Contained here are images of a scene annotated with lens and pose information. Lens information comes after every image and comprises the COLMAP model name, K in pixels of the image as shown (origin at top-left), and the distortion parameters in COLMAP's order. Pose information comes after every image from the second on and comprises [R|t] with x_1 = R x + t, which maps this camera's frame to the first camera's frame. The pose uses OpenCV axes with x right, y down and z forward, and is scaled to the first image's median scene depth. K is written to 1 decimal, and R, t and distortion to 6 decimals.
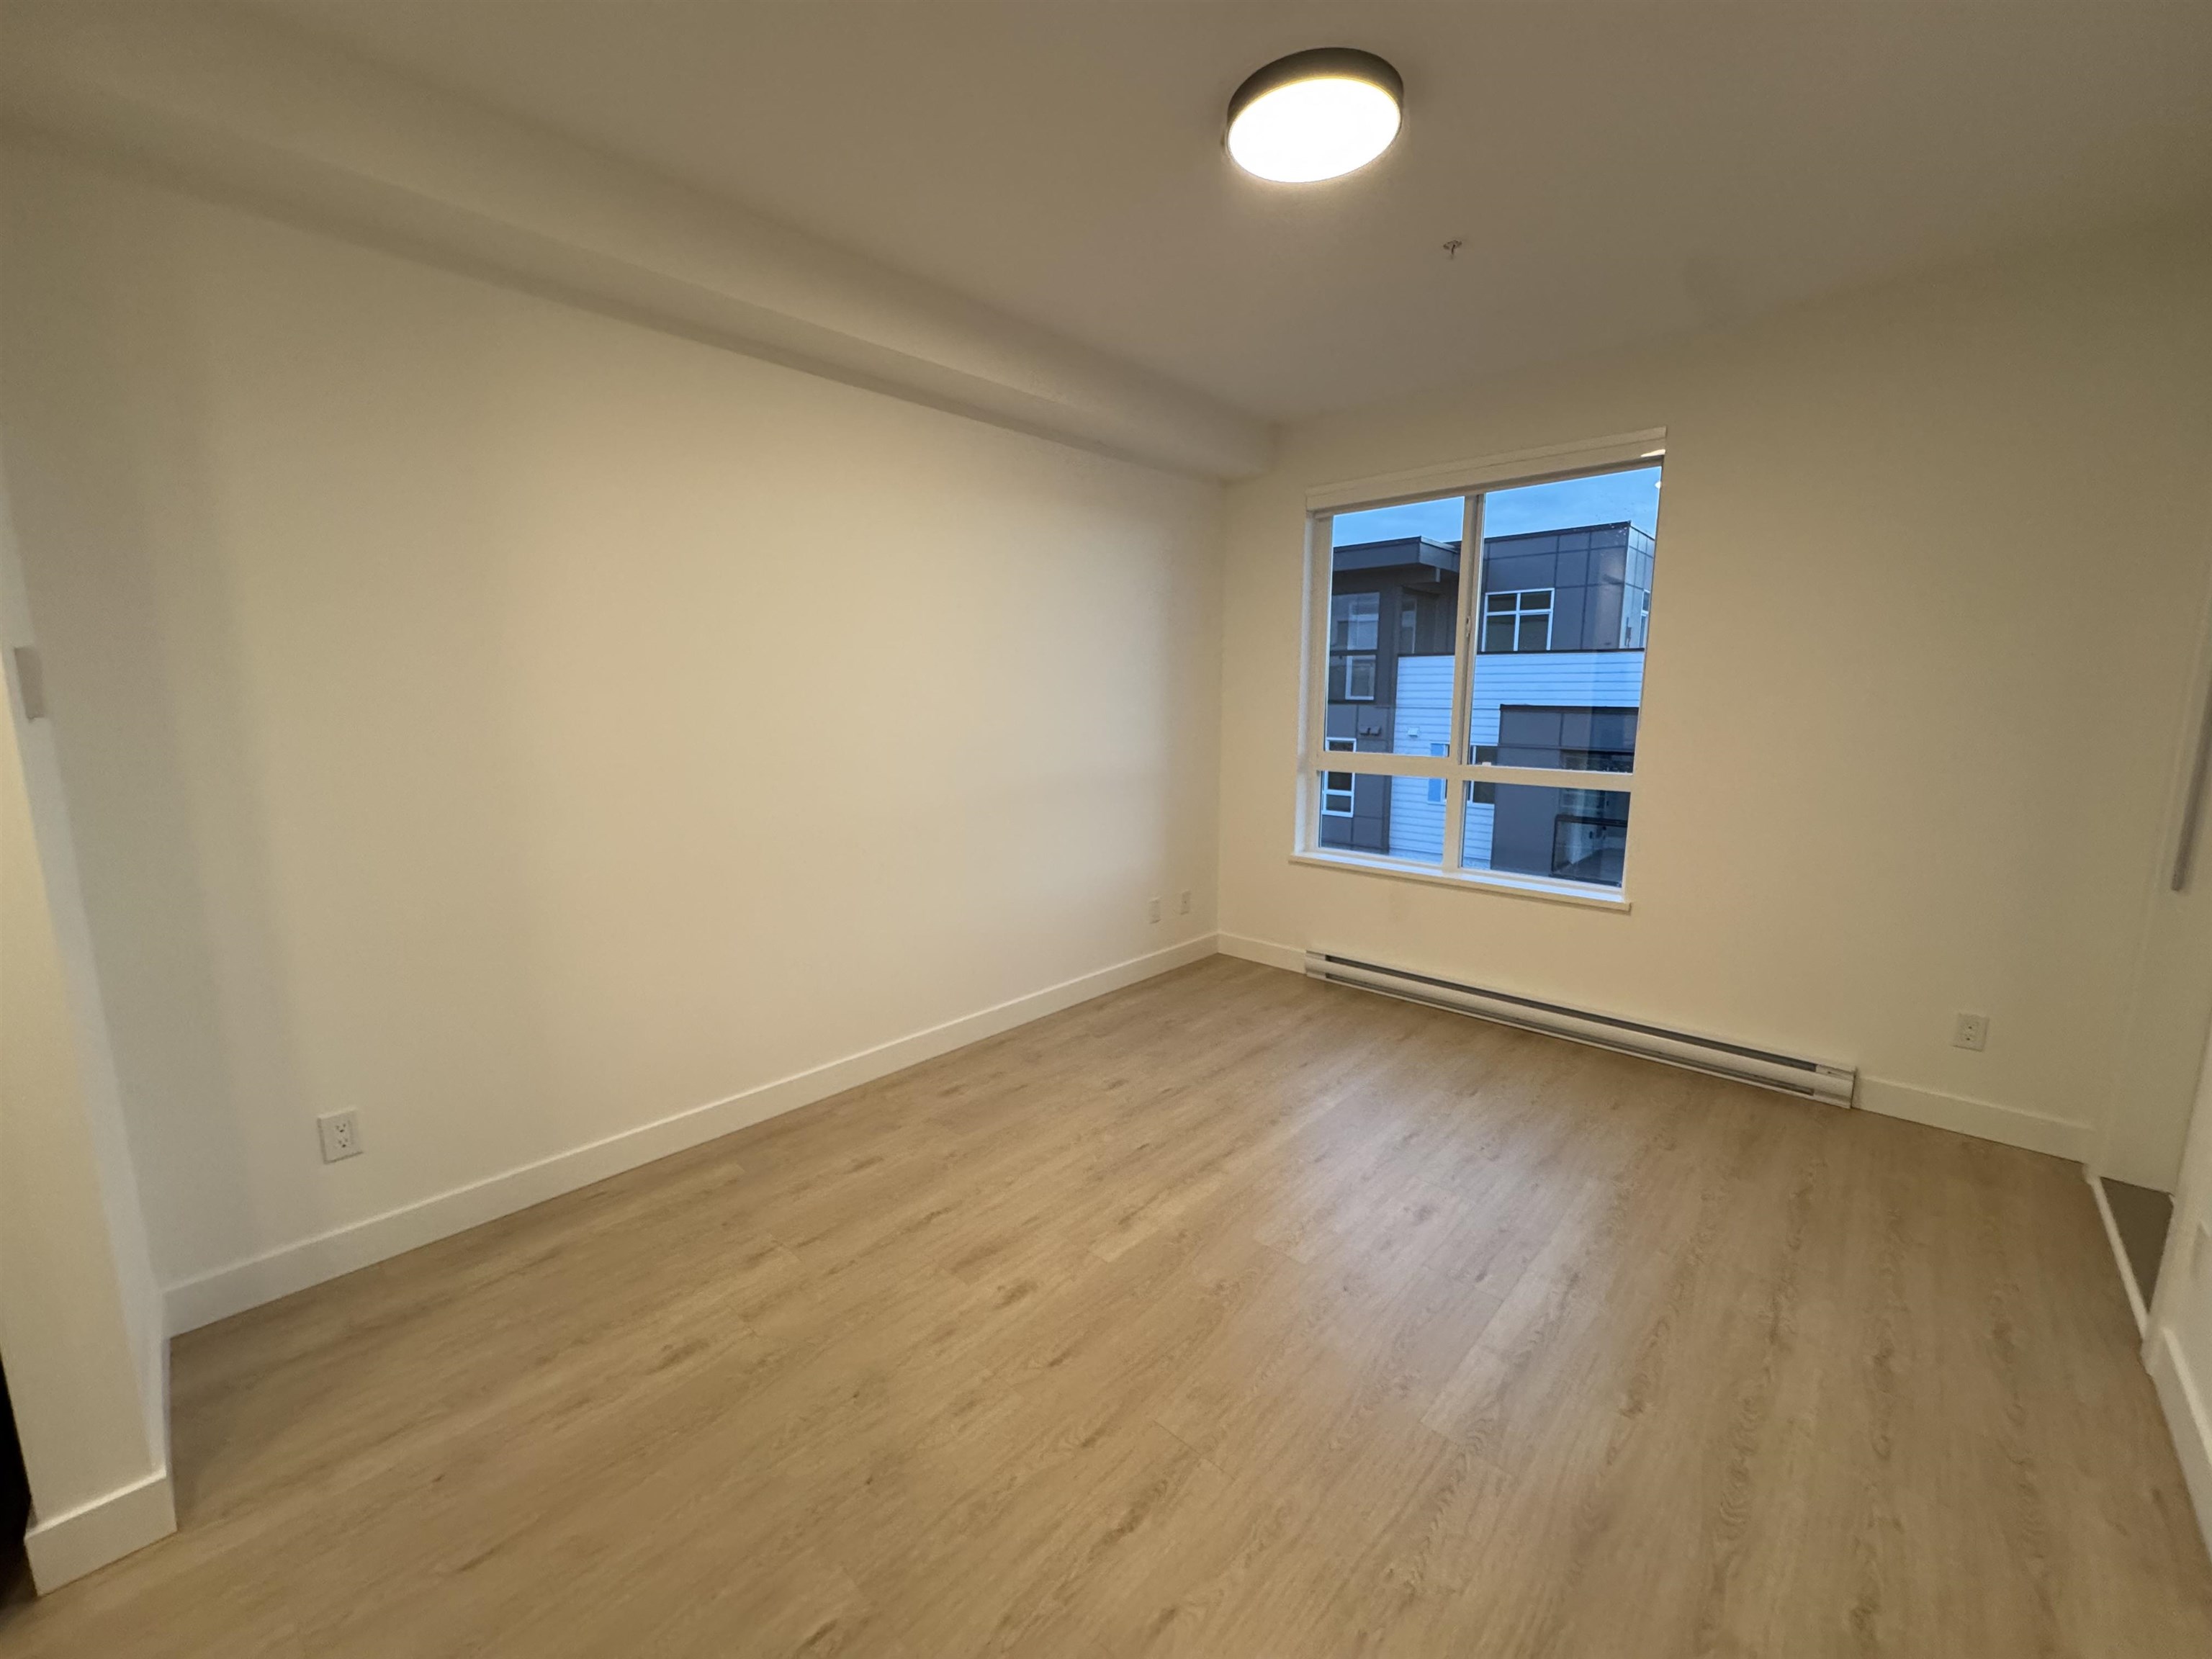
lens RADIAL K [[883.0, 0, 1106.1], [0, 883.0, 835.1], [0, 0, 1]] dist [-0.008455, -0.000270]
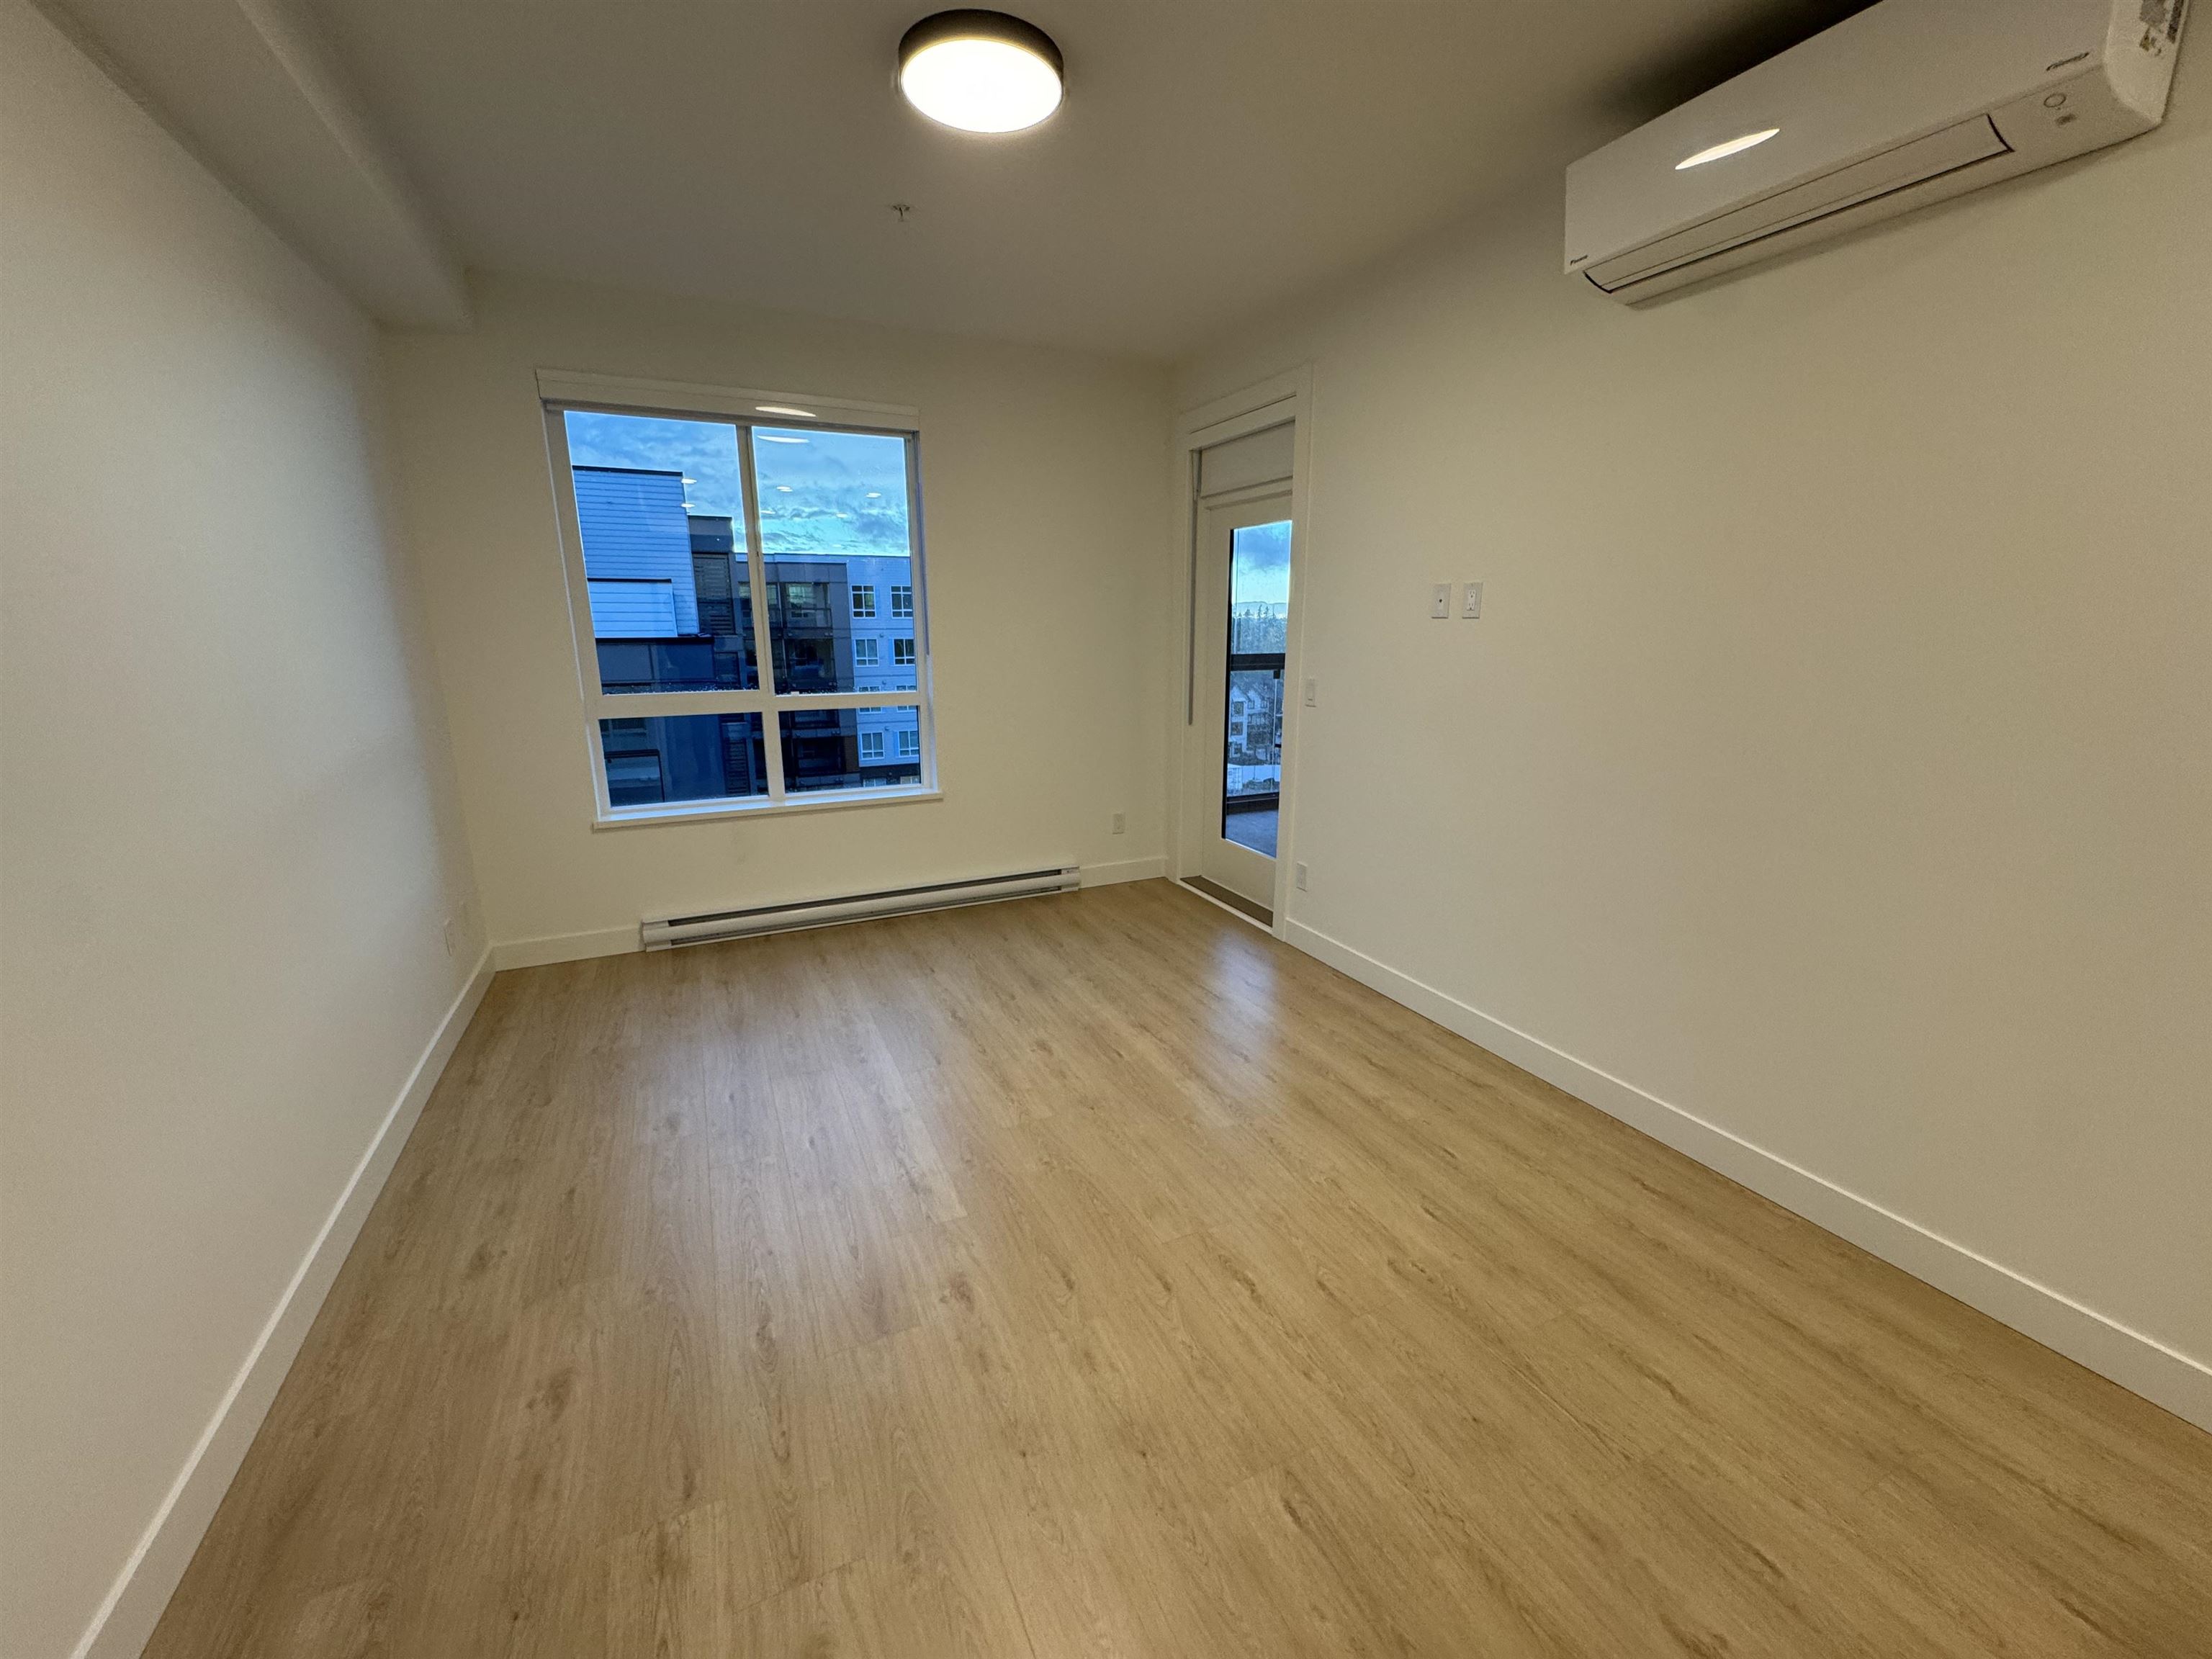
lens RADIAL K [[883.0, 0, 1106.1], [0, 883.0, 835.1], [0, 0, 1]] dist [-0.008455, -0.000270]
pose [[0.363672, -0.222382, 0.904593, -0.520142], [0.151280, 0.972295, 0.178207, -0.057168], [-0.919161, 0.072038, 0.387239, 0.313459]]
